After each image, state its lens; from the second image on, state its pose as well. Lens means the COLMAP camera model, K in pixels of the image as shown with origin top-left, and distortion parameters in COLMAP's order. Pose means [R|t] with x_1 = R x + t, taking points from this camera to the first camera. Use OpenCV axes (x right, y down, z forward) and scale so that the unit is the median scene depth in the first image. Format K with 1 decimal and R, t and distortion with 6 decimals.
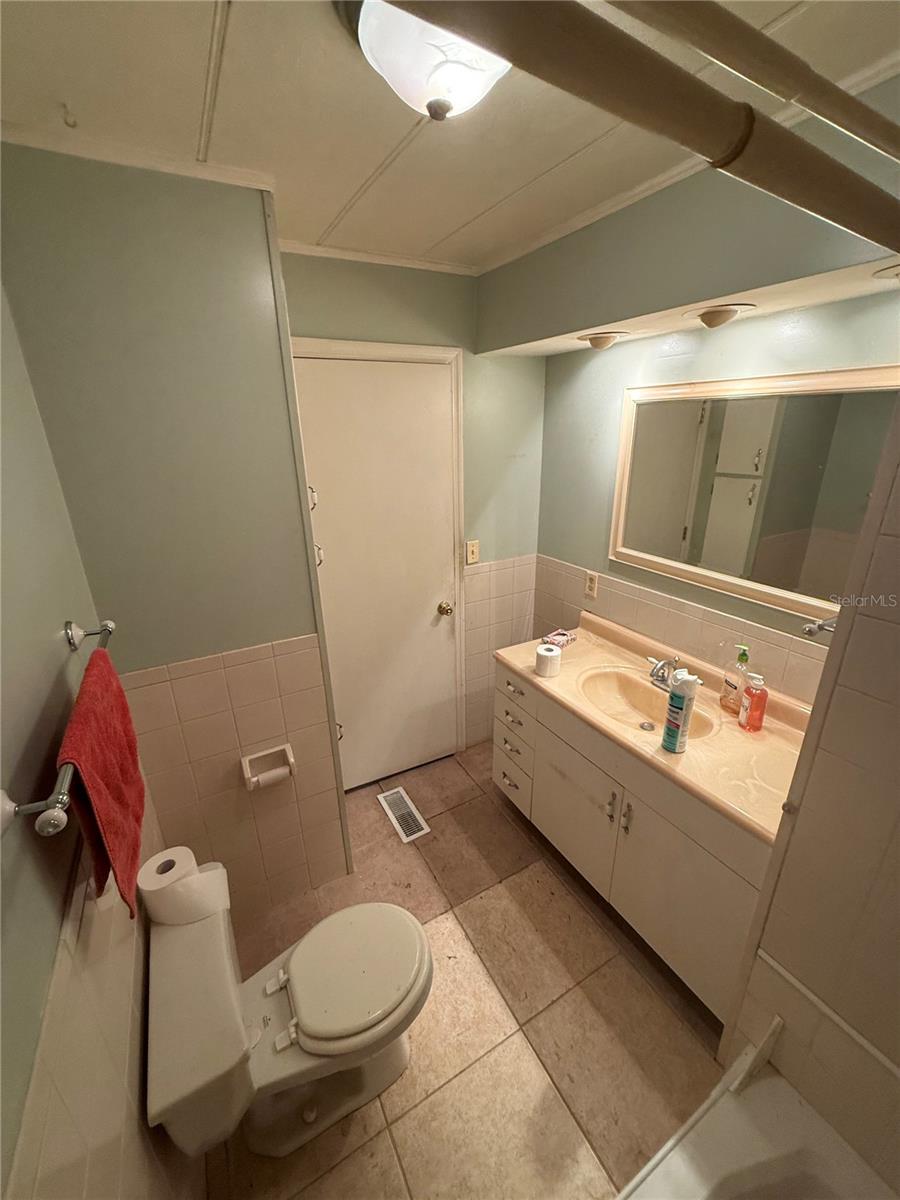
lens RADIAL K [[480.5, 0, 452.4], [0, 480.5, 598.8], [0, 0, 1]] dist [-0.003002, -0.000162]
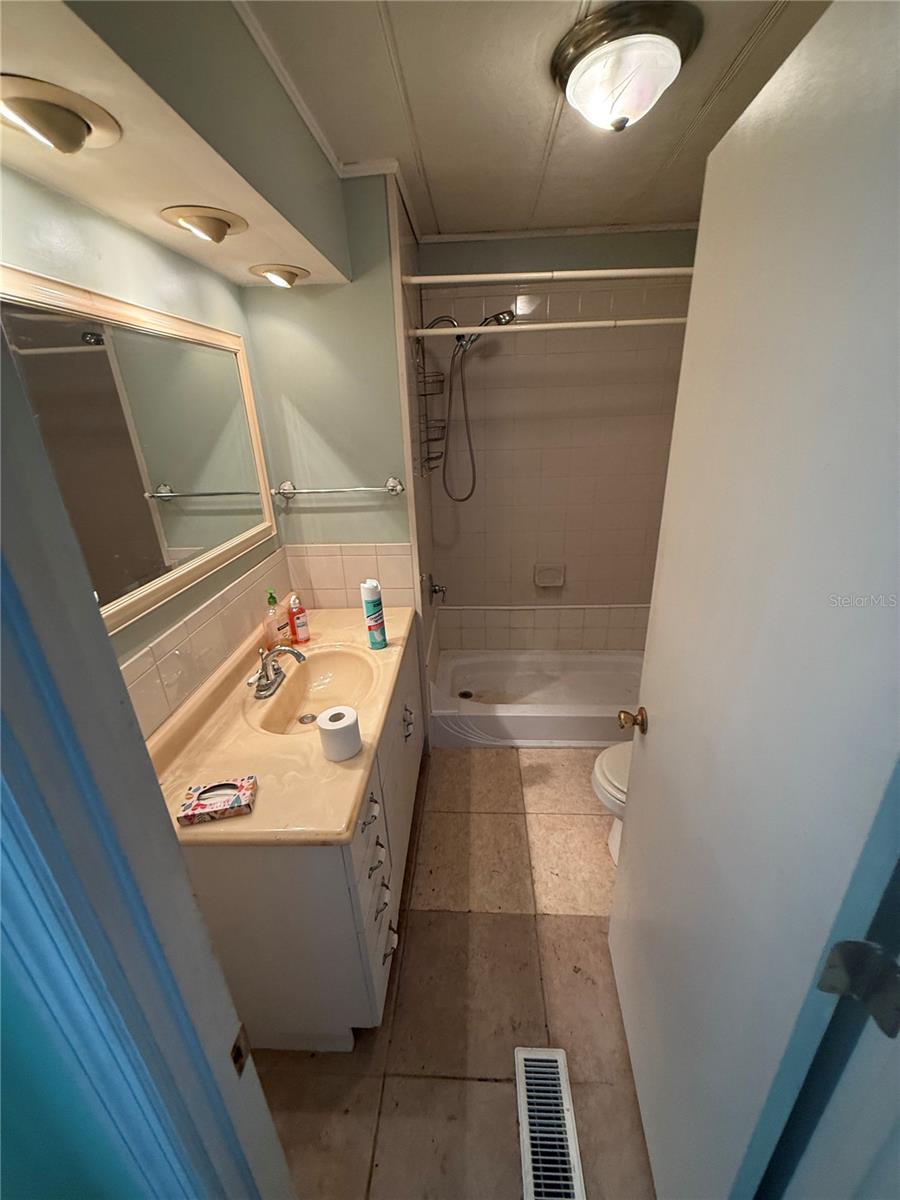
lens RADIAL K [[480.5, 0, 449.1], [0, 480.5, 600.3], [0, 0, 1]] dist [-0.003002, -0.000162]
pose [[-0.844585, -0.160278, 0.510868, -0.225415], [0.224903, 0.759687, 0.610159, -0.372011], [-0.485895, 0.630228, -0.605573, 1.246749]]
